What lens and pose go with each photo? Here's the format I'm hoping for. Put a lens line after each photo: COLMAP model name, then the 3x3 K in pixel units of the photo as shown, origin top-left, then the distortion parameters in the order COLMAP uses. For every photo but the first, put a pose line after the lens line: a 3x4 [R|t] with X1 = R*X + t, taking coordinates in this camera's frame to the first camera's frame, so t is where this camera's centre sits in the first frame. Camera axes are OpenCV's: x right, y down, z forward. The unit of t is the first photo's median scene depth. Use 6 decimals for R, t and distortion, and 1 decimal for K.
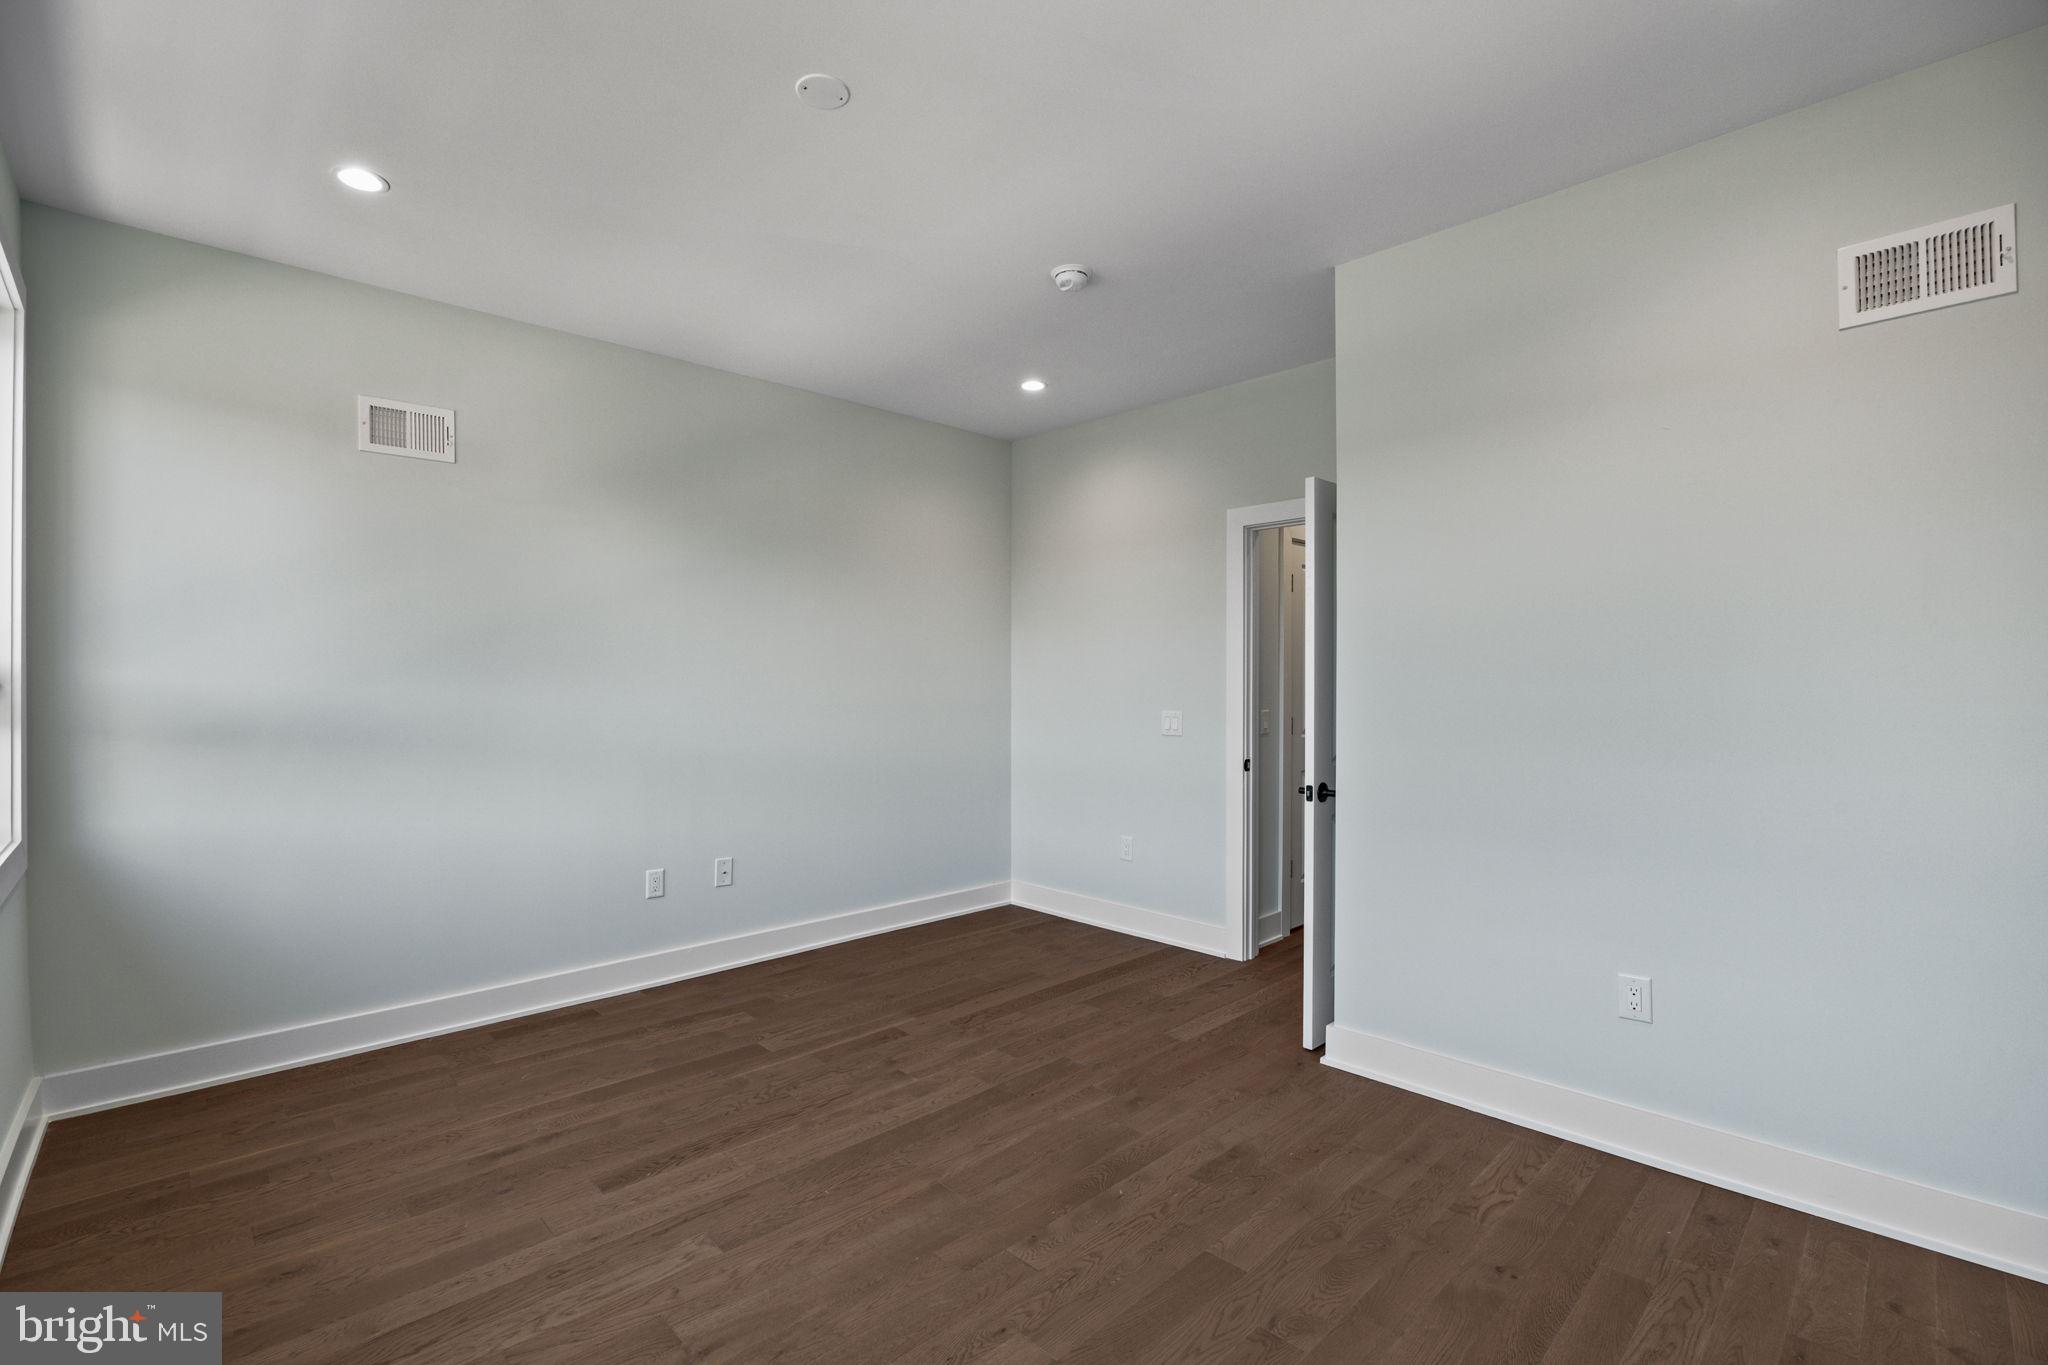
lens RADIAL K [[873.7, 0, 1024.0], [0, 873.7, 682.5], [0, 0, 1]] dist [-0.011840, -0.000370]
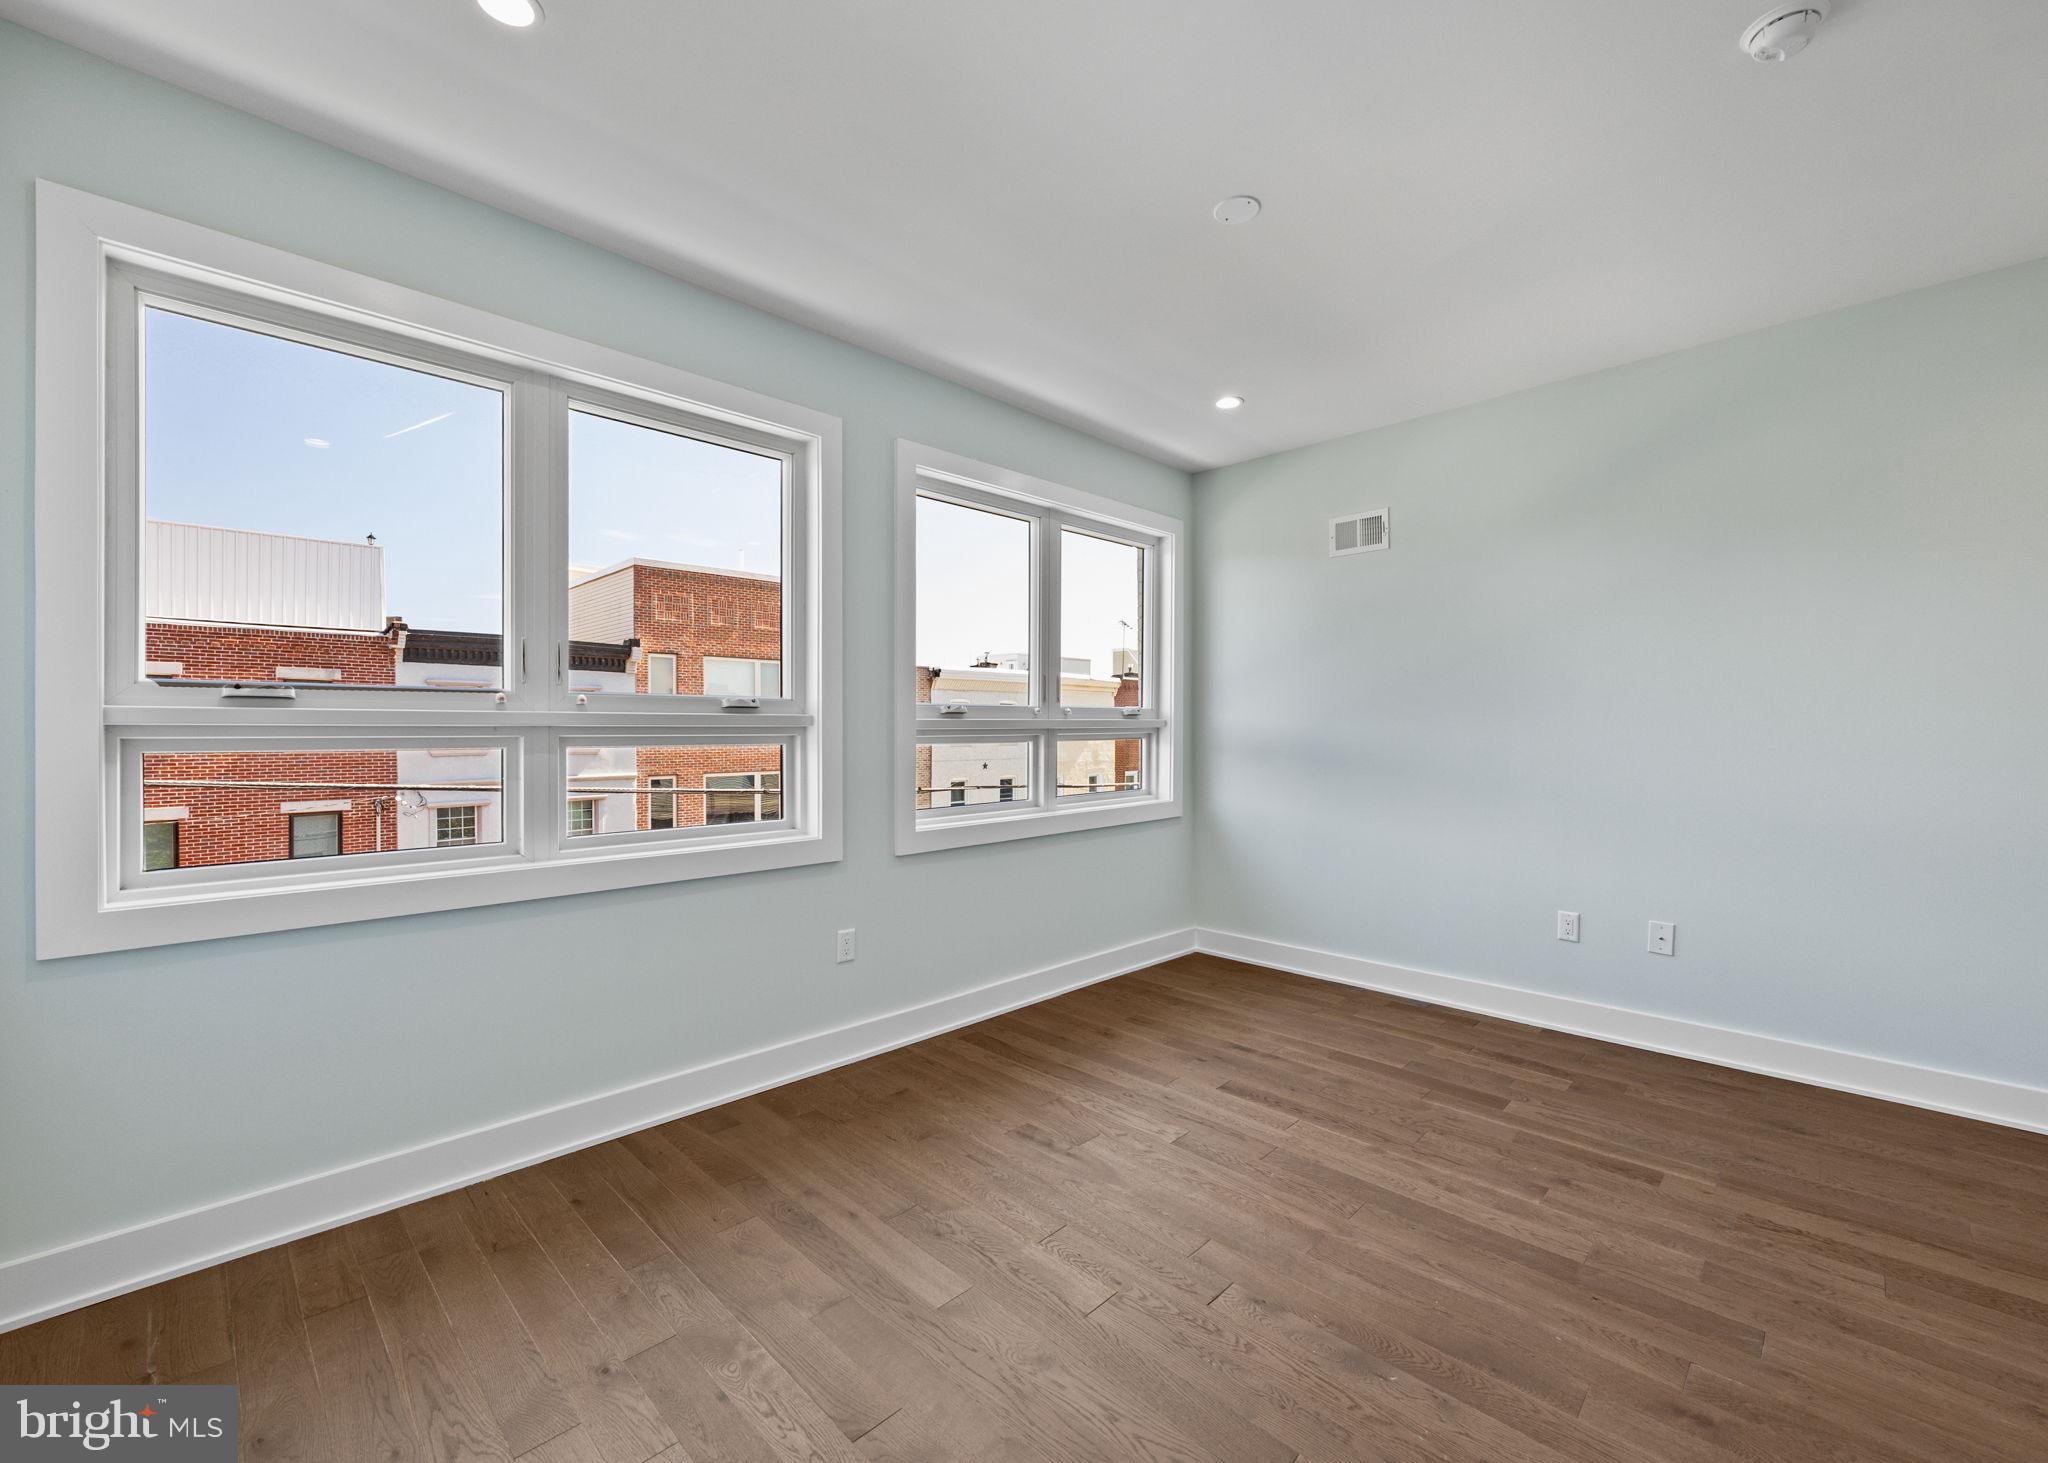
lens RADIAL K [[817.4, 0, 1024.0], [0, 817.4, 731.5], [0, 0, 1]] dist [0.000380, 0.000021]
pose [[0.050525, 0.004704, -0.998712, 0.616912], [0.006908, 0.999963, 0.005060, 0.010217], [0.998699, -0.007155, 0.050491, 0.492794]]
